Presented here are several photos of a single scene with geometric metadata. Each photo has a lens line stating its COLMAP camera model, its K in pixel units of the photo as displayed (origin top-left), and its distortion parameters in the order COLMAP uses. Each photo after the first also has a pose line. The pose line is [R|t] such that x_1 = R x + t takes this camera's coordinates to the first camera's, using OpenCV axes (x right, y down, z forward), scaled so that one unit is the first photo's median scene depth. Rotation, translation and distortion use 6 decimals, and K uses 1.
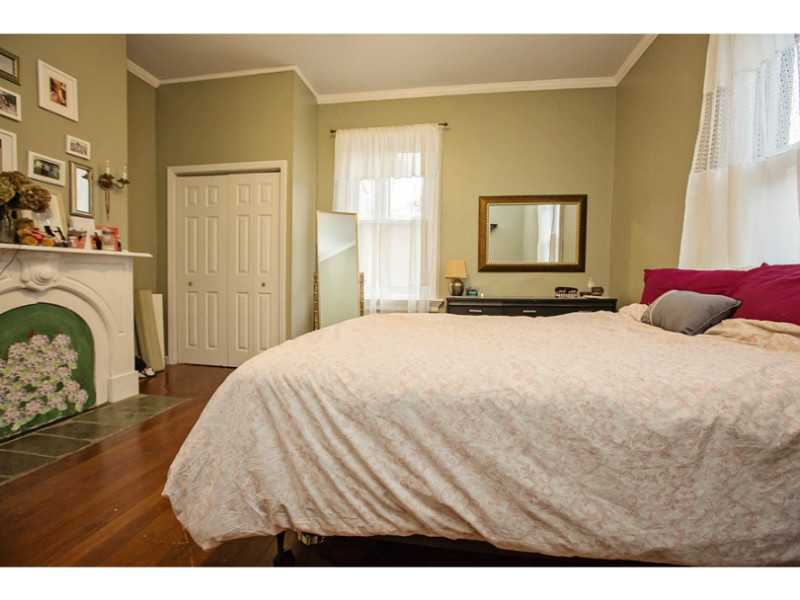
lens RADIAL K [[371.4, 0, 399.1], [0, 371.4, 297.9], [0, 0, 1]] dist [-0.067300, 0.032178]
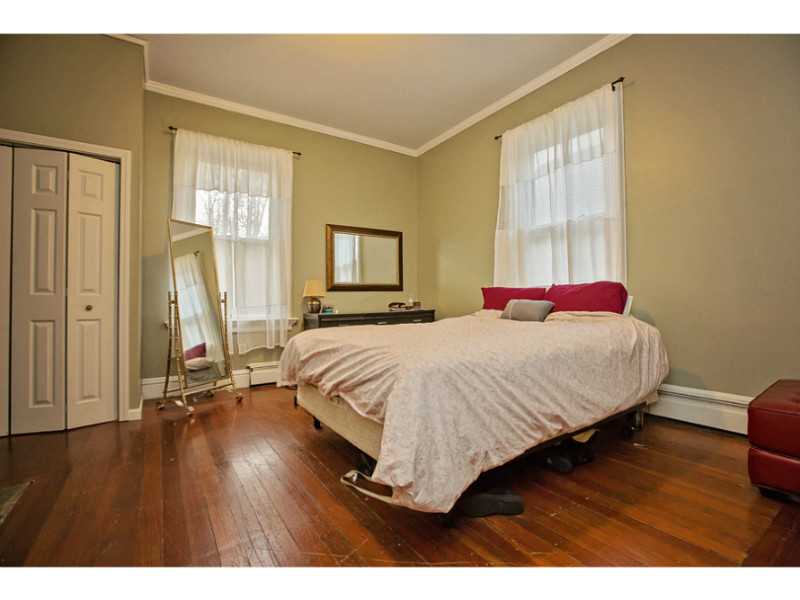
lens RADIAL K [[371.4, 0, 399.1], [0, 371.4, 297.9], [0, 0, 1]] dist [-0.067300, 0.032178]
pose [[0.730740, -0.011699, 0.682556, -0.428152], [0.053636, 0.997746, -0.040321, 0.006711], [-0.680546, 0.066074, 0.729720, 0.047420]]
